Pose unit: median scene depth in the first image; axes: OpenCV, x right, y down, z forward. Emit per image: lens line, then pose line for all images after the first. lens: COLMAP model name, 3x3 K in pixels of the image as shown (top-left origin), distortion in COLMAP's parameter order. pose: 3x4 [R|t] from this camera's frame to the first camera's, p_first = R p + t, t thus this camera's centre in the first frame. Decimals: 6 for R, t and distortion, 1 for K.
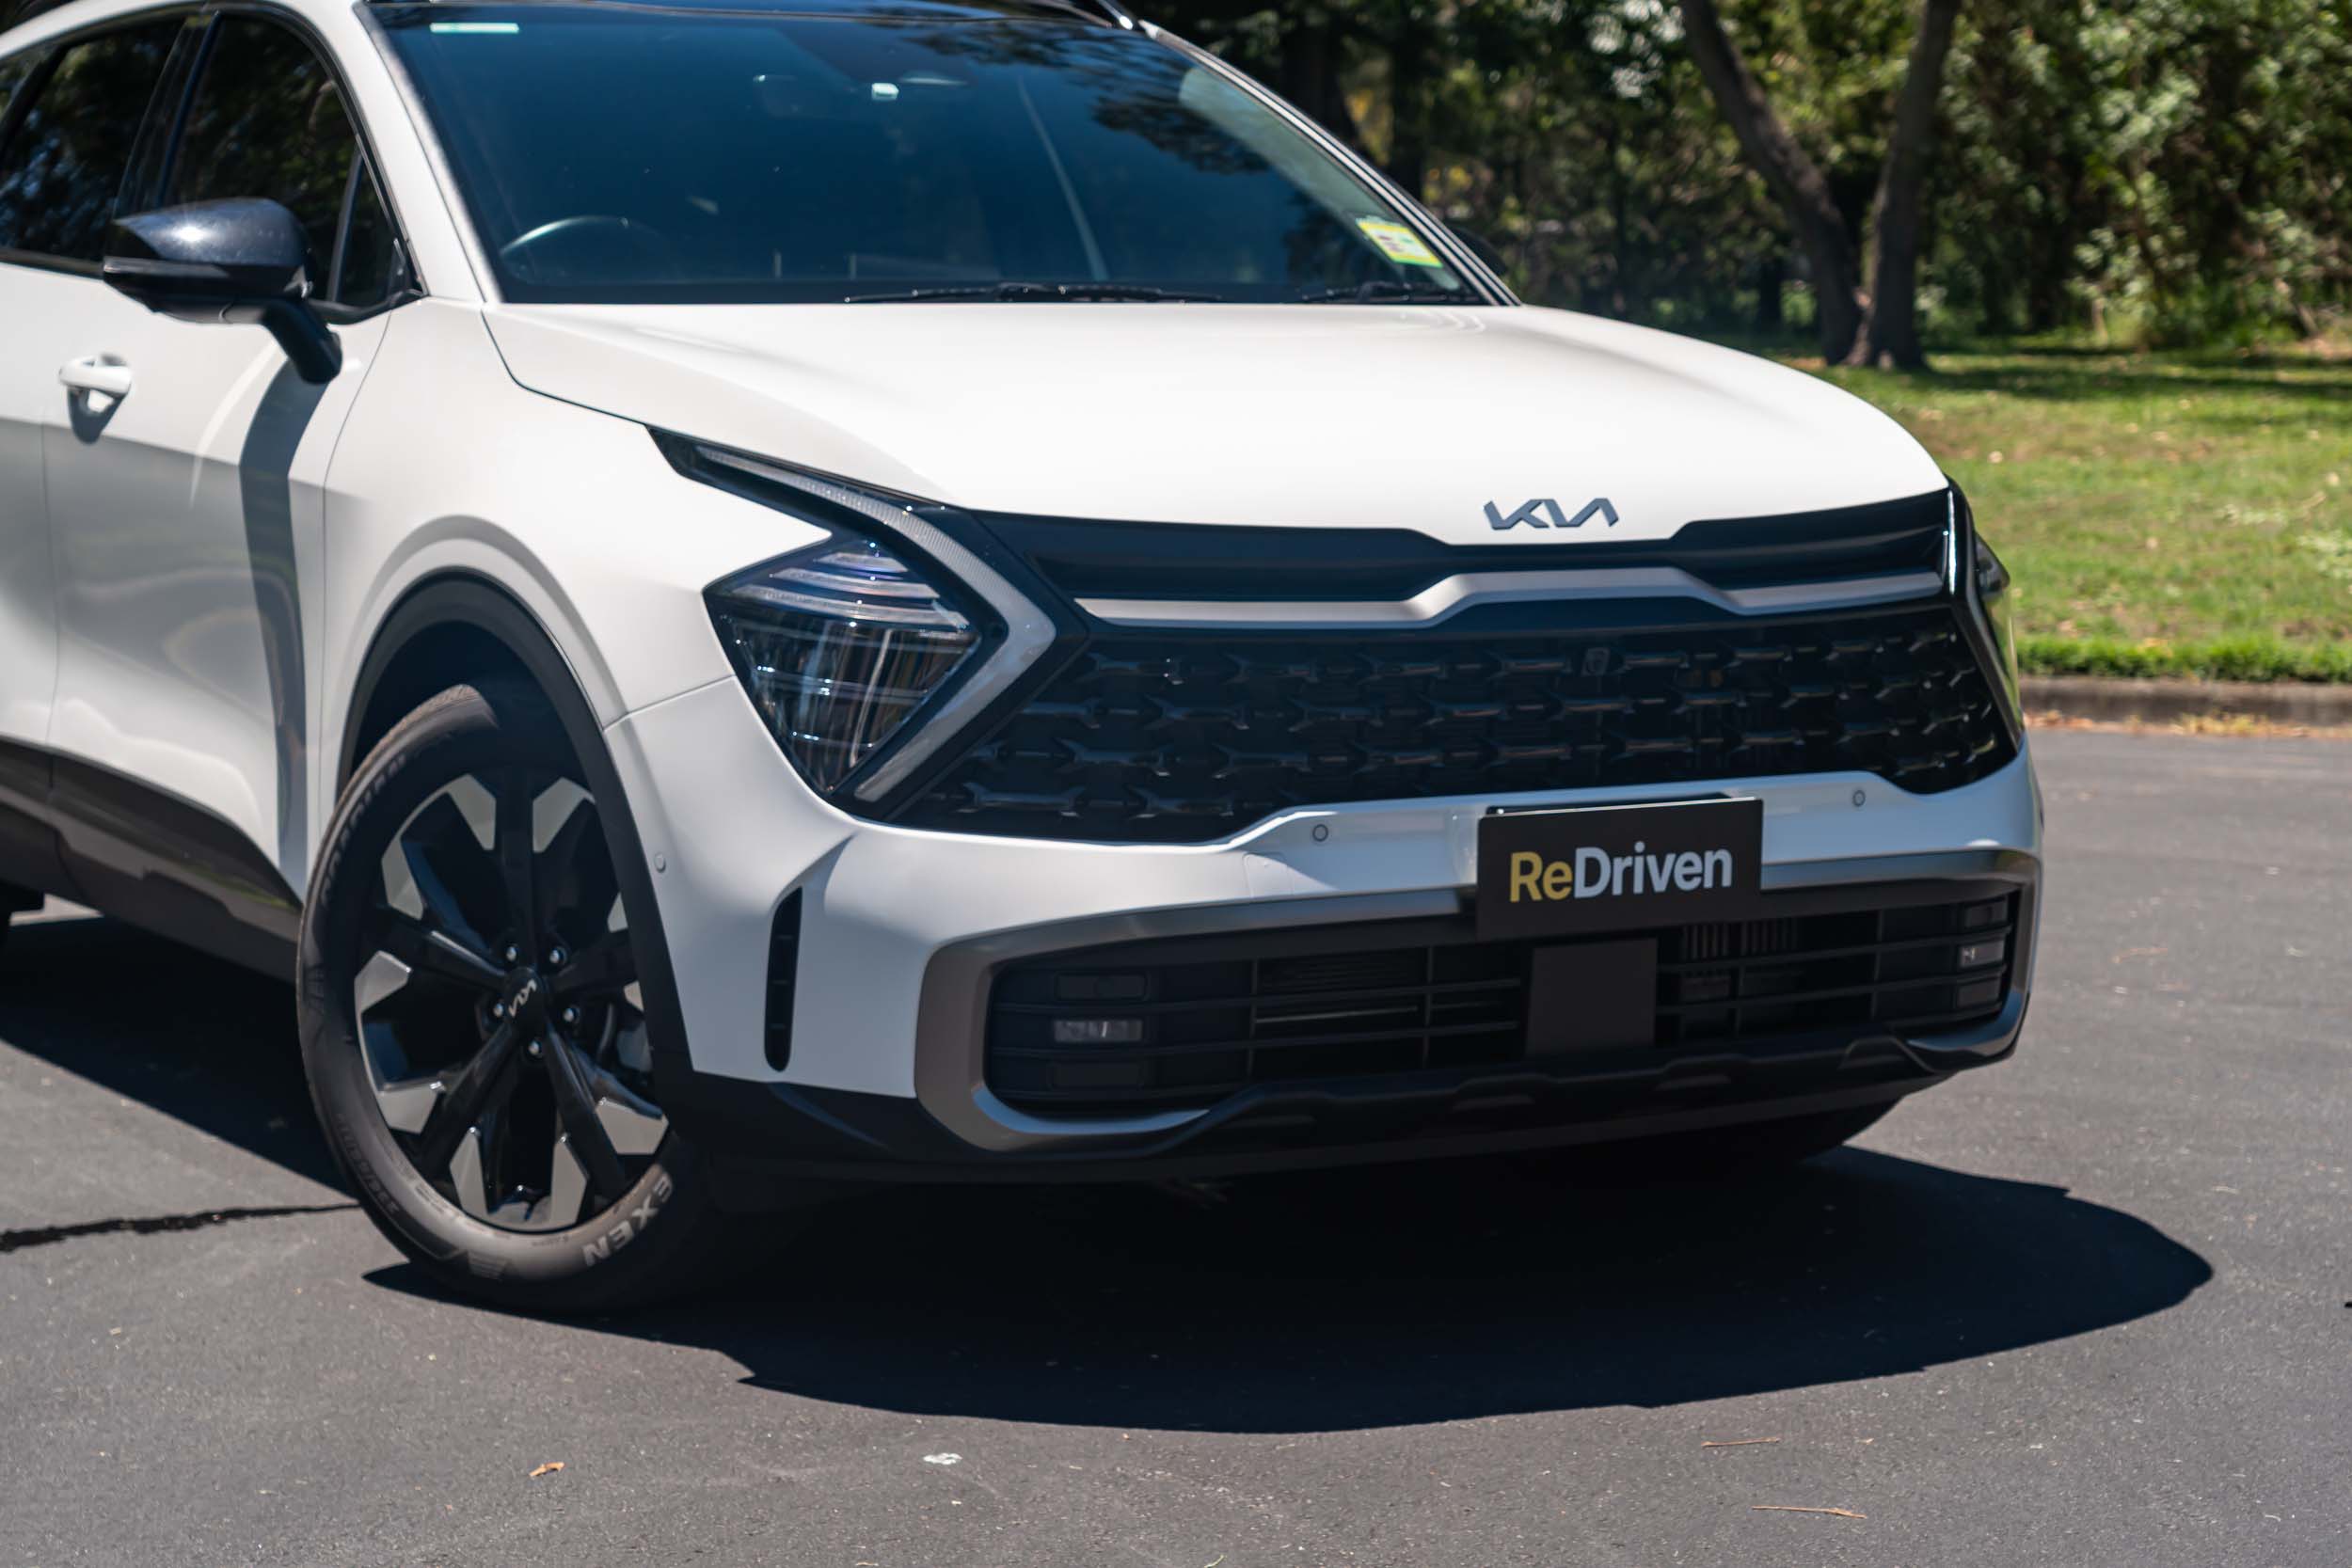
lens RADIAL K [[4667.4, 0, 1176.0], [0, 4667.4, 784.0], [0, 0, 1]] dist [0.077024, -0.050192]
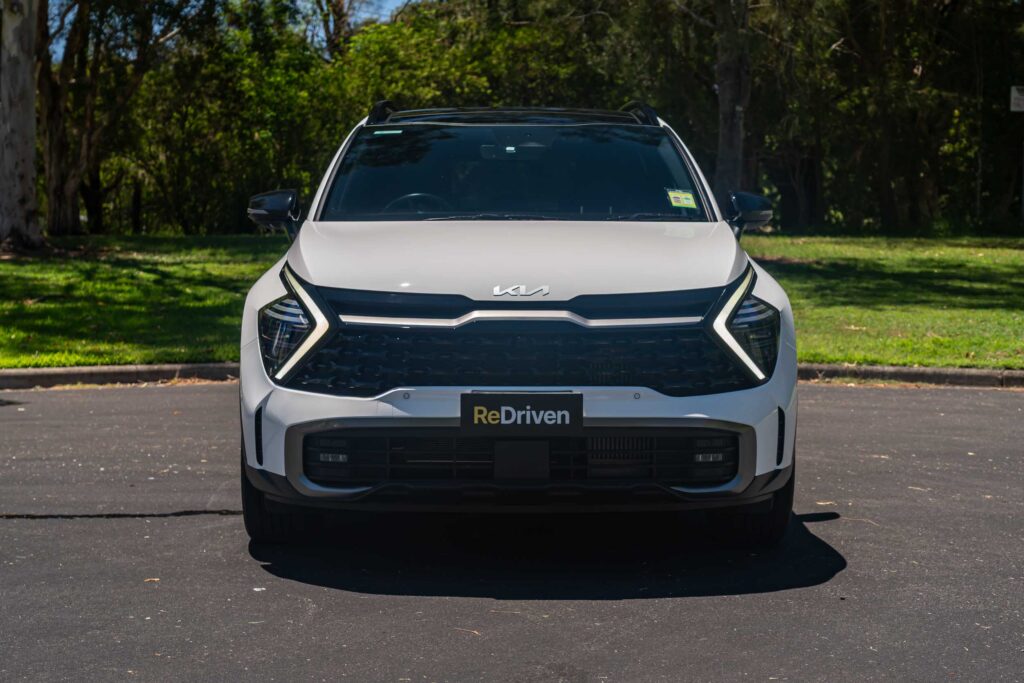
lens RADIAL K [[1793.1, 0, 512.0], [0, 1793.1, 341.5], [0, 0, 1]] dist [0.040251, 0.111227]
pose [[0.871305, 0.028130, -0.489935, 0.617236], [-0.049536, 0.998298, -0.030776, 0.007366], [0.488235, 0.051085, 0.871216, 0.039865]]
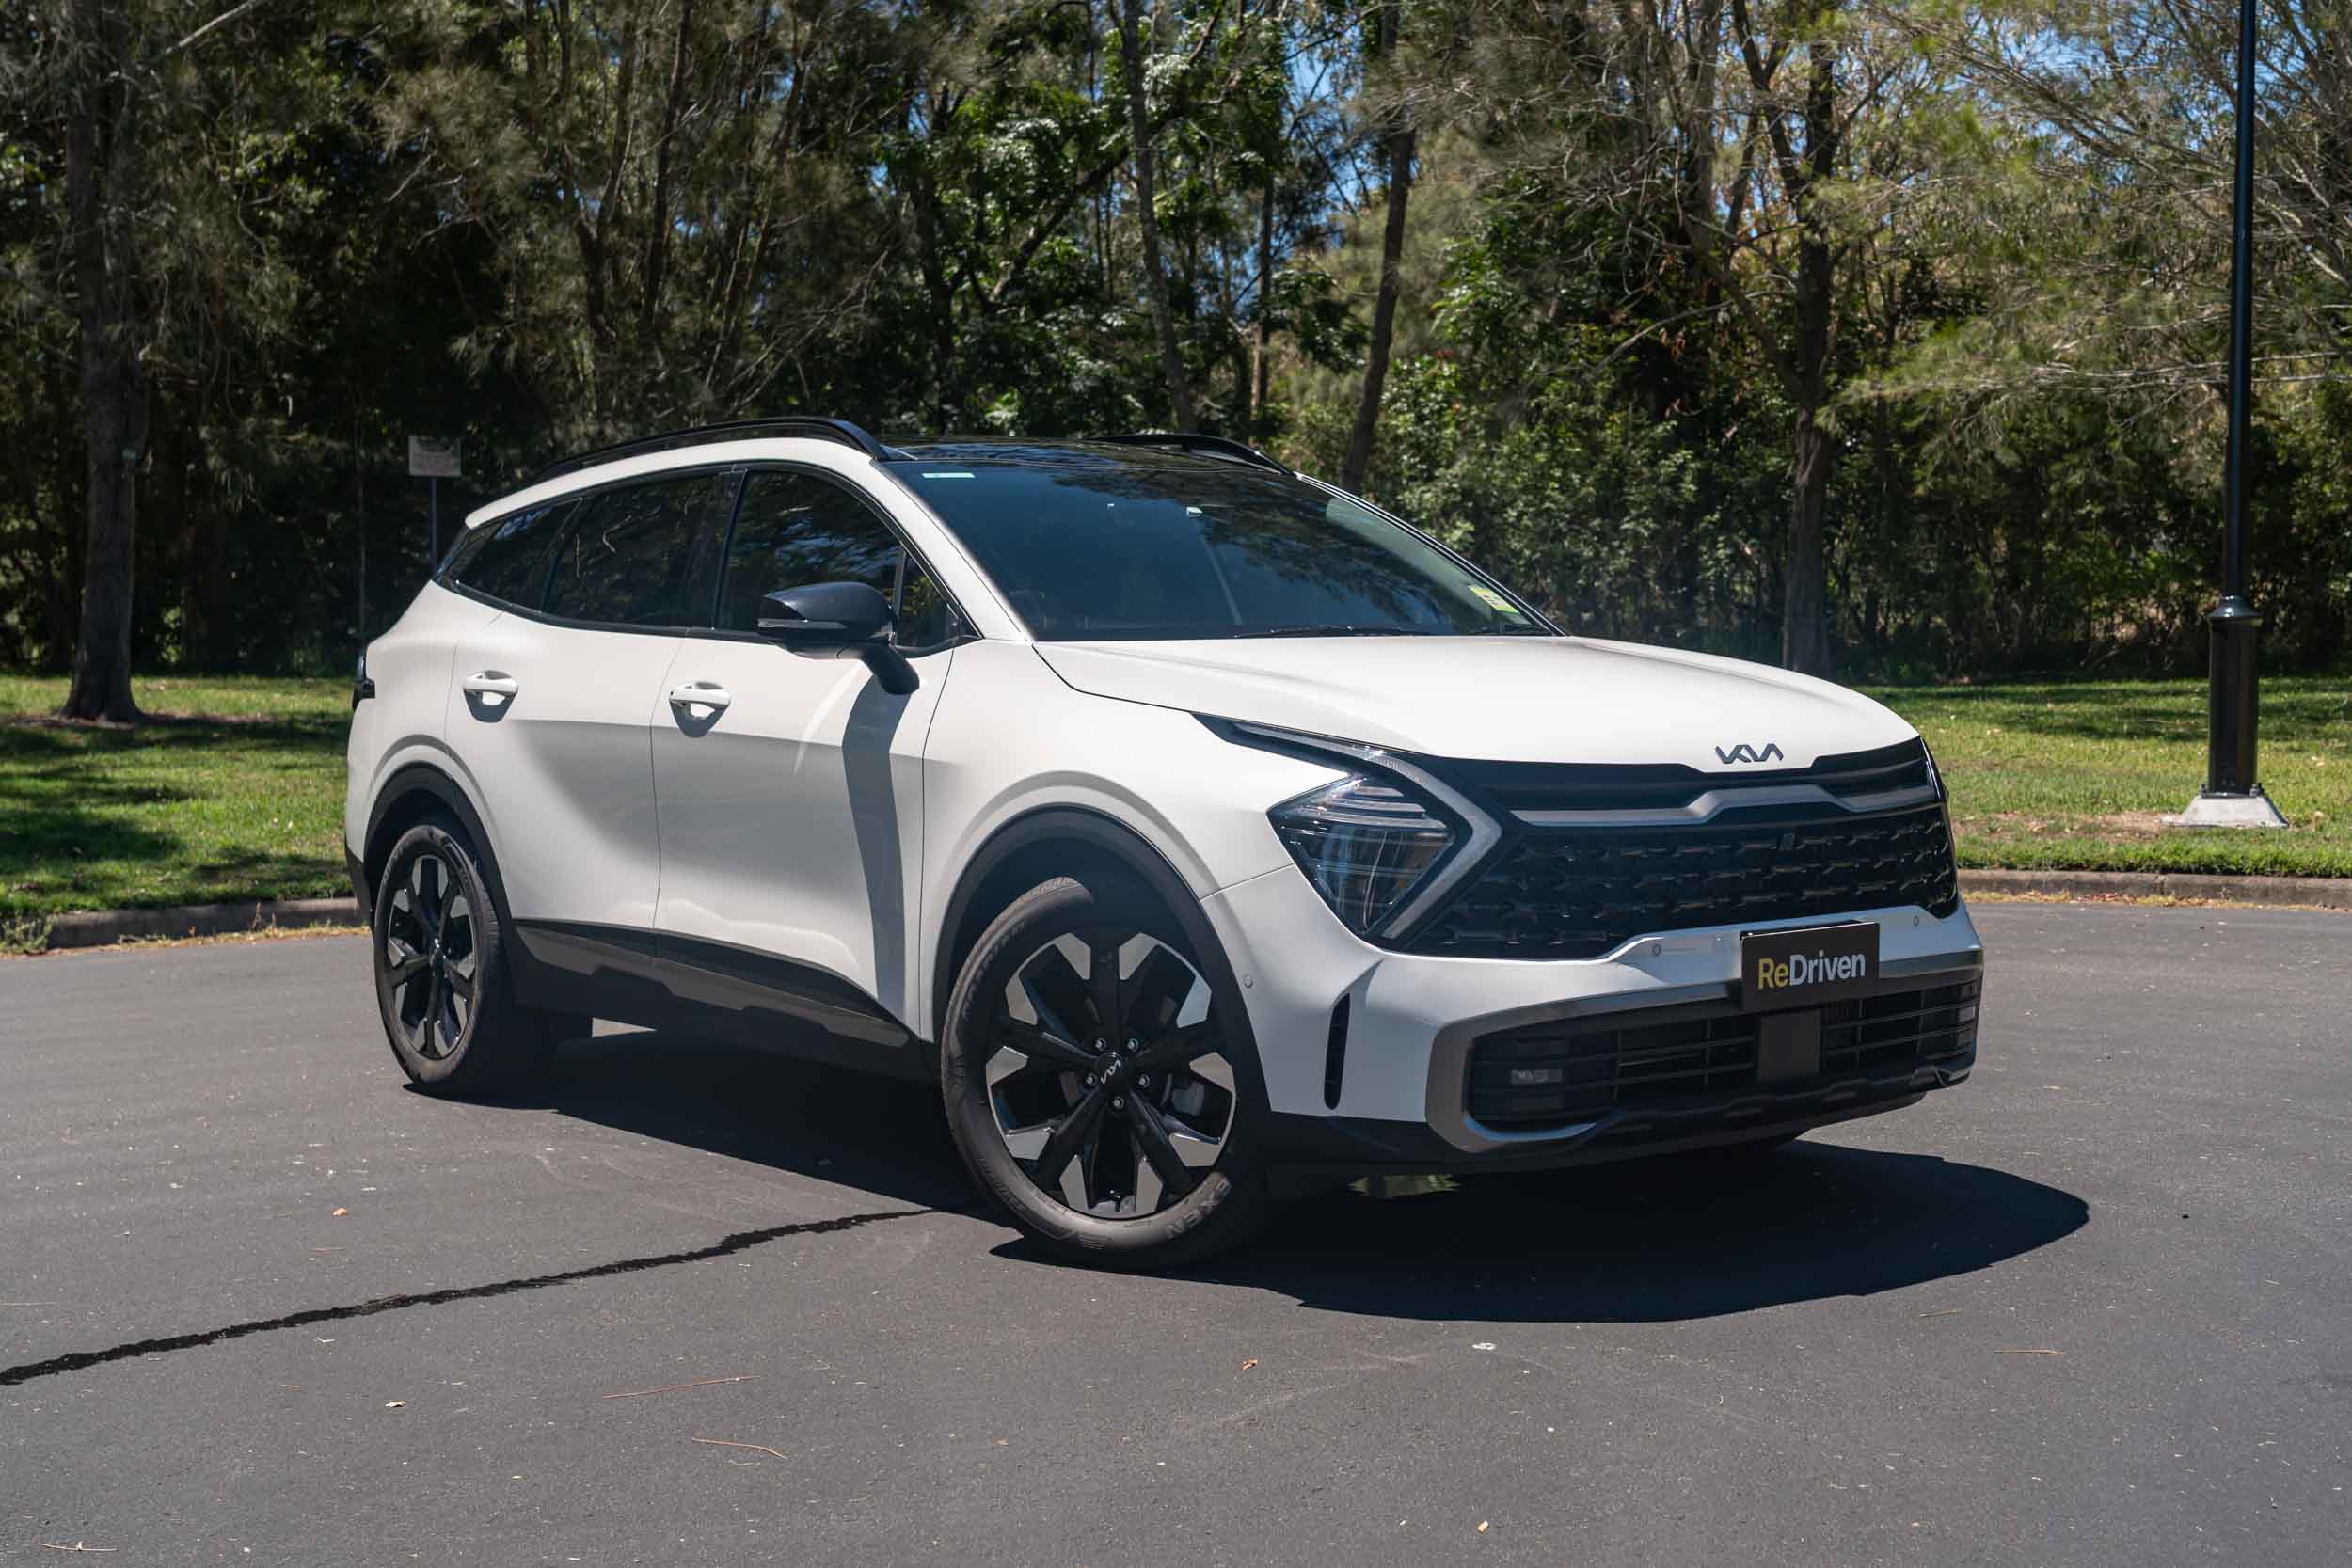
lens RADIAL K [[2809.2, 0, 1176.0], [0, 2809.2, 784.0], [0, 0, 1]] dist [0.028606, 0.022362]
pose [[0.990536, -0.023073, 0.135299, -0.255887], [0.030995, 0.997908, -0.056740, 0.003039], [-0.133706, 0.060397, 0.989179, 0.044122]]
